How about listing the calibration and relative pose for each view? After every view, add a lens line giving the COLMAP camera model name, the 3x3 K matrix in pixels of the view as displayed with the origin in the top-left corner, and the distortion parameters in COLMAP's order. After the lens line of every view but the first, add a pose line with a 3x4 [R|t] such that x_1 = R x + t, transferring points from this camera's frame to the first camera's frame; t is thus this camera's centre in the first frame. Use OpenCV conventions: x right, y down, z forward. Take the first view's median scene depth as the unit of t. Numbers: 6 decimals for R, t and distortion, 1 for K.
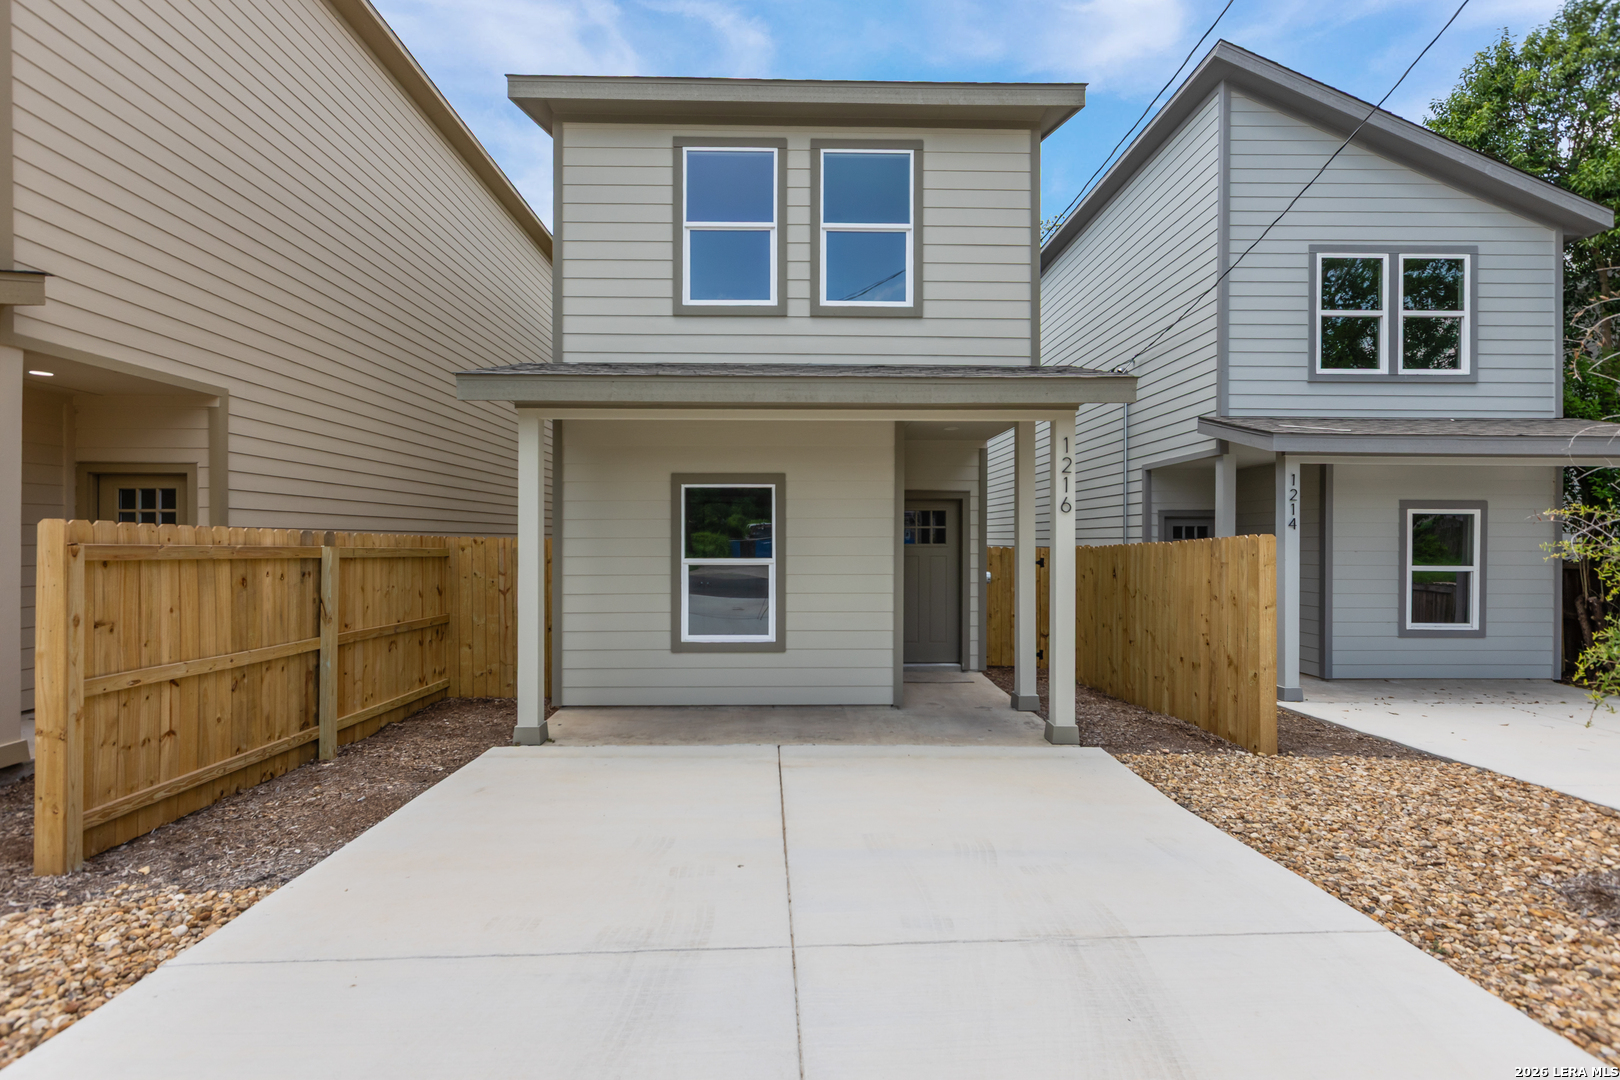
lens RADIAL K [[751.8, 0, 811.4], [0, 751.8, 540.9], [0, 0, 1]] dist [-0.001259, -0.000360]
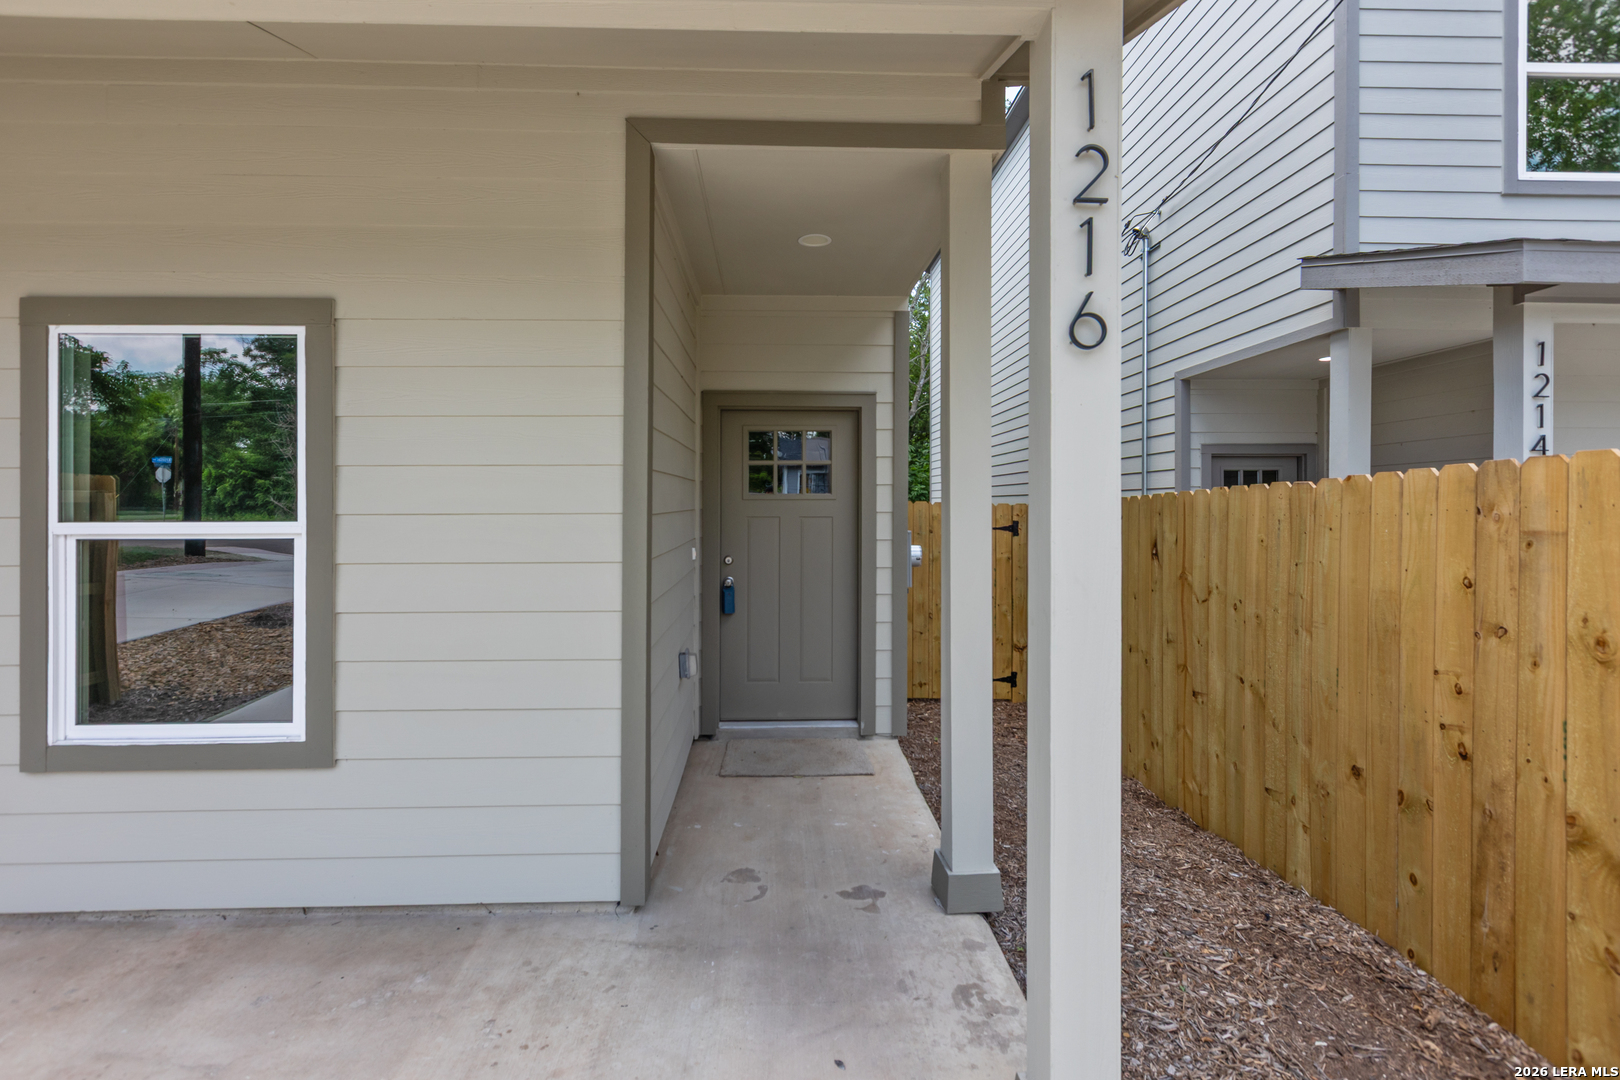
lens RADIAL K [[751.8, 0, 793.6], [0, 751.8, 513.7], [0, 0, 1]] dist [-0.001259, -0.000360]
pose [[0.999988, -0.002440, 0.004153, 0.165192], [0.002390, 0.999924, 0.012100, 0.012377], [-0.004182, -0.012090, 0.999918, 0.520449]]
